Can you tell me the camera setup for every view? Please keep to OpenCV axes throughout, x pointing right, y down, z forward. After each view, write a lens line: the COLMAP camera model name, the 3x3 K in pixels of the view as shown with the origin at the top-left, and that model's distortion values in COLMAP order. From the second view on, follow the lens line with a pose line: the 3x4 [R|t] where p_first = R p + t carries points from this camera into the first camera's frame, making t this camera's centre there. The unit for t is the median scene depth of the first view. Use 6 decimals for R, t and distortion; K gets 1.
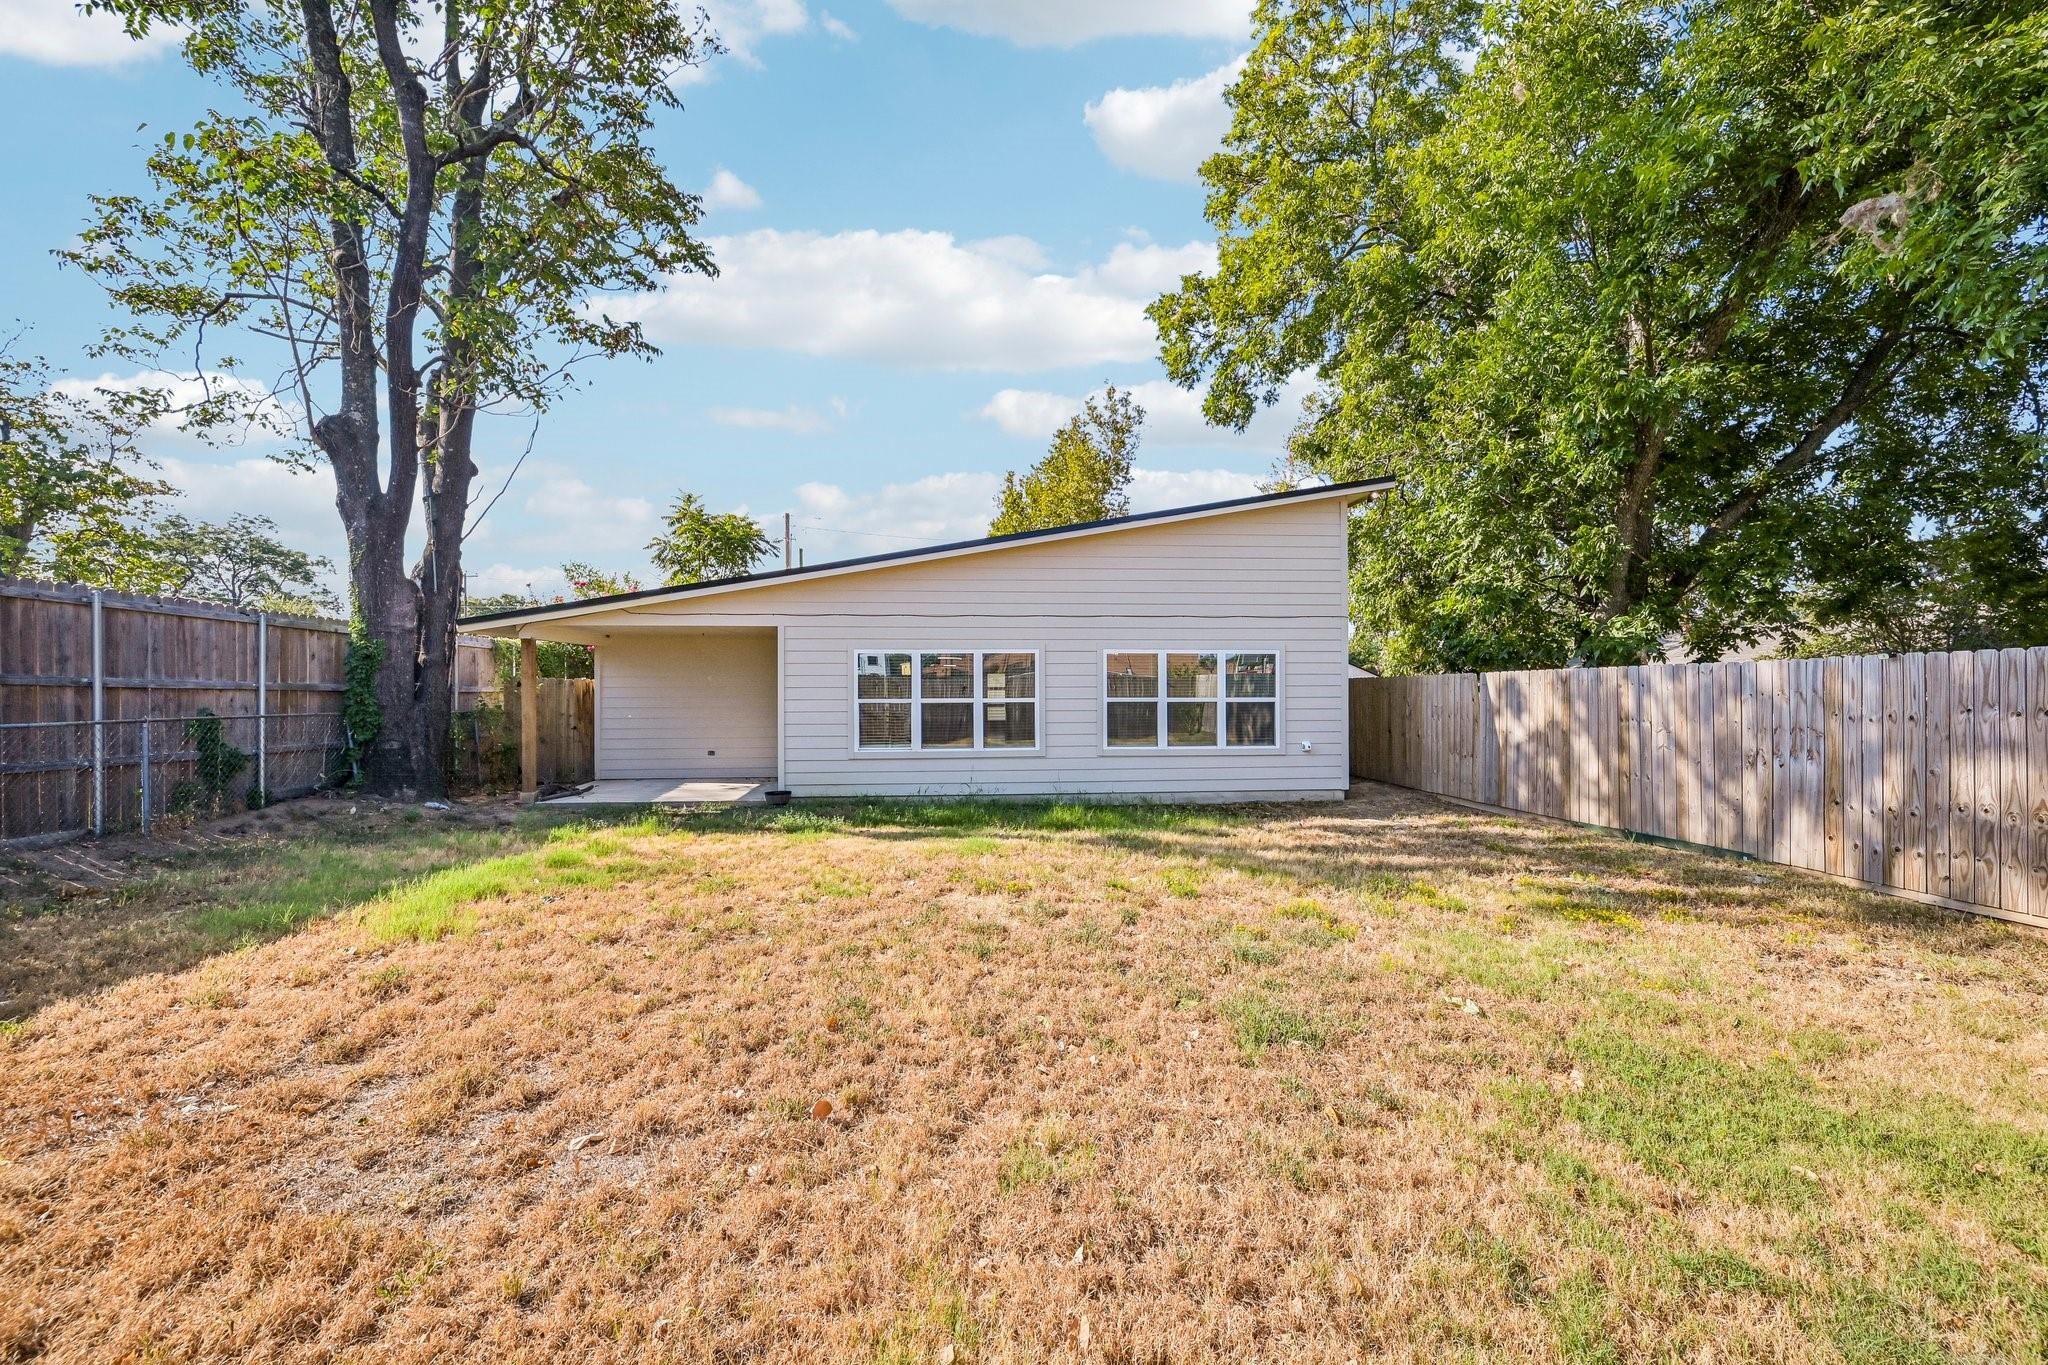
lens RADIAL K [[819.1, 0, 1038.5], [0, 819.1, 680.8], [0, 0, 1]] dist [0.000460, -0.000065]
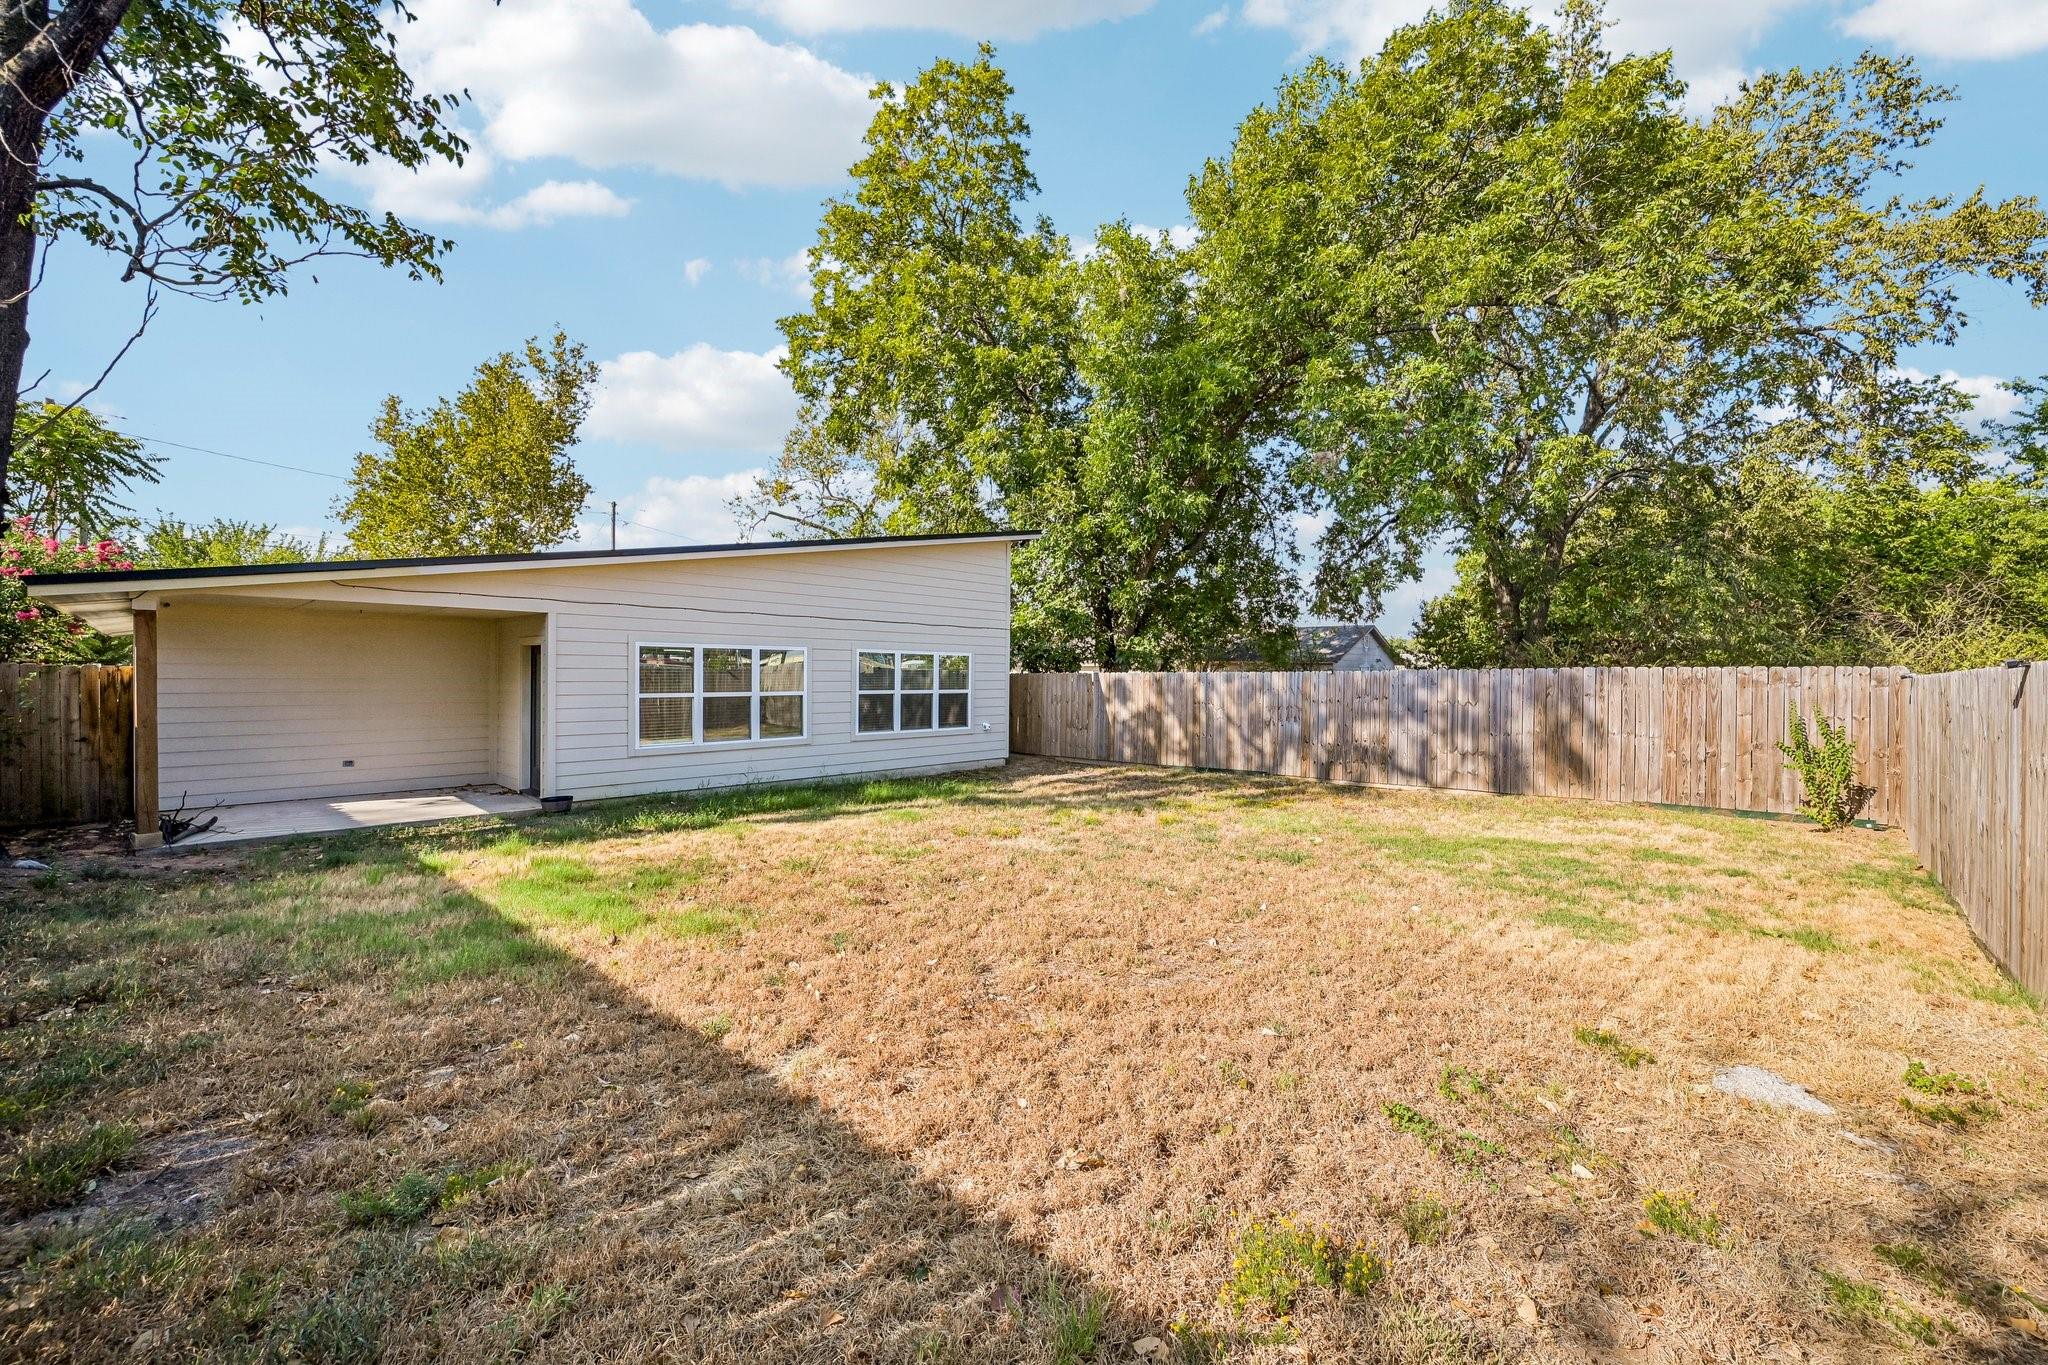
lens RADIAL K [[819.1, 0, 1038.5], [0, 819.1, 680.8], [0, 0, 1]] dist [0.000460, -0.000065]
pose [[0.728917, 0.006234, 0.684573, -0.550886], [-0.019085, 0.999755, 0.011217, -0.011948], [-0.684335, -0.021242, 0.728858, -0.016053]]
